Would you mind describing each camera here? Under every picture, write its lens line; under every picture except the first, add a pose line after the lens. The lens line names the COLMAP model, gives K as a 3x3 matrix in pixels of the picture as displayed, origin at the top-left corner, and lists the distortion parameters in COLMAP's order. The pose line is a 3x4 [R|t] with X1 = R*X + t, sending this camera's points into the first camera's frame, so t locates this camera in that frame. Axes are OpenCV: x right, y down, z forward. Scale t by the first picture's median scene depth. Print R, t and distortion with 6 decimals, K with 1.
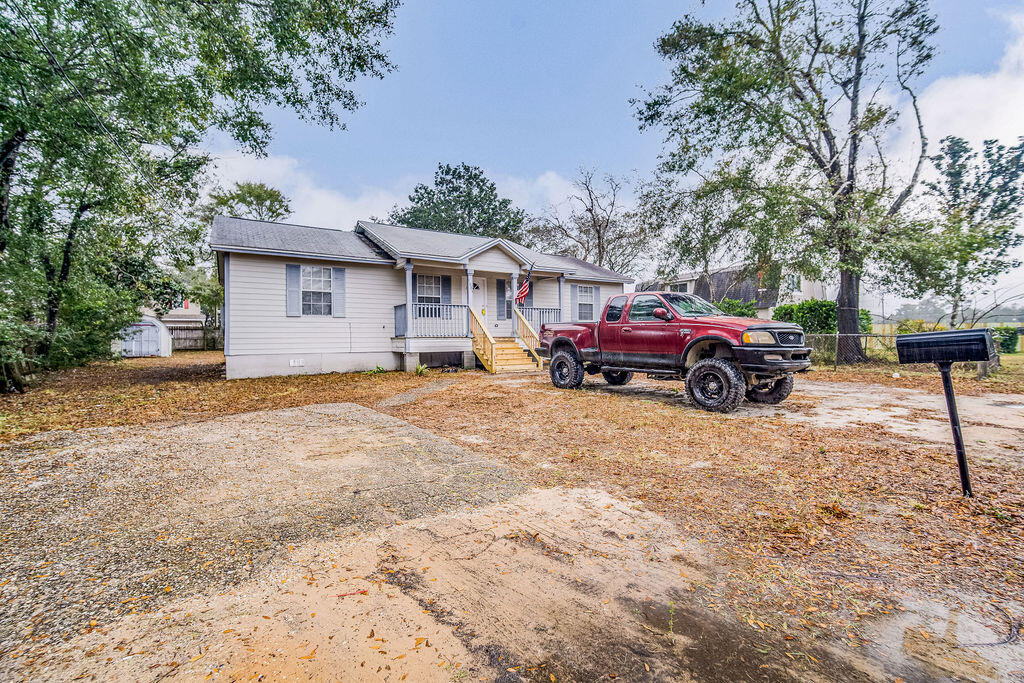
lens RADIAL K [[443.7, 0, 509.4], [0, 443.7, 337.6], [0, 0, 1]] dist [-0.000595, 0.008320]
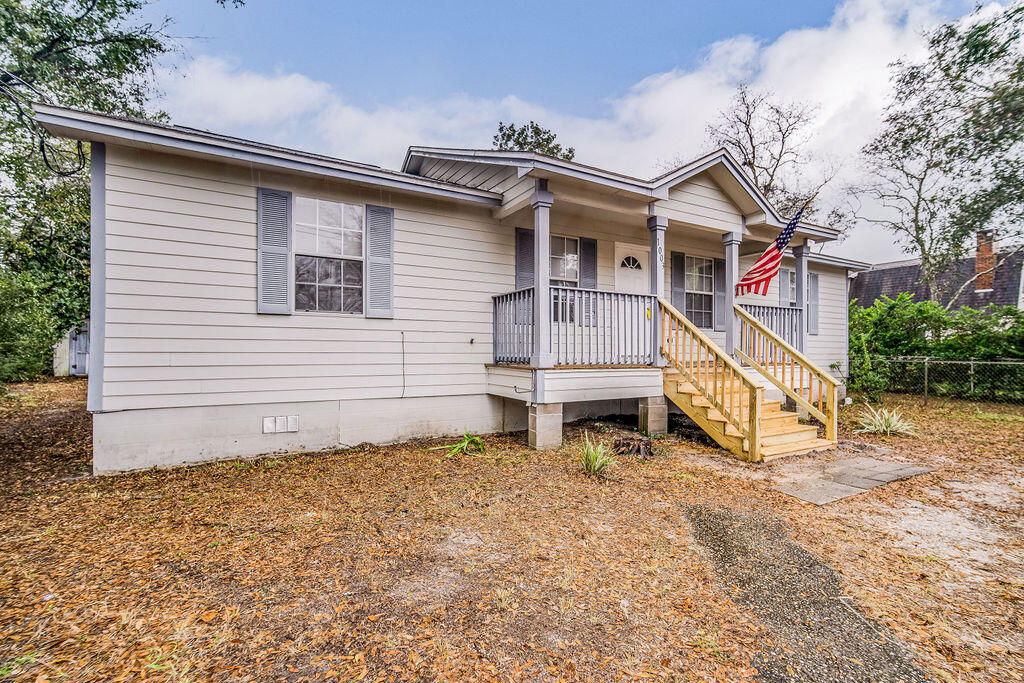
lens RADIAL K [[447.7, 0, 511.6], [0, 447.7, 346.2], [0, 0, 1]] dist [0.000103, 0.004909]
pose [[0.998681, 0.012137, -0.049890, -0.226387], [-0.012350, 0.999916, -0.003969, -0.017925], [0.049838, 0.004580, 0.998747, 0.554618]]
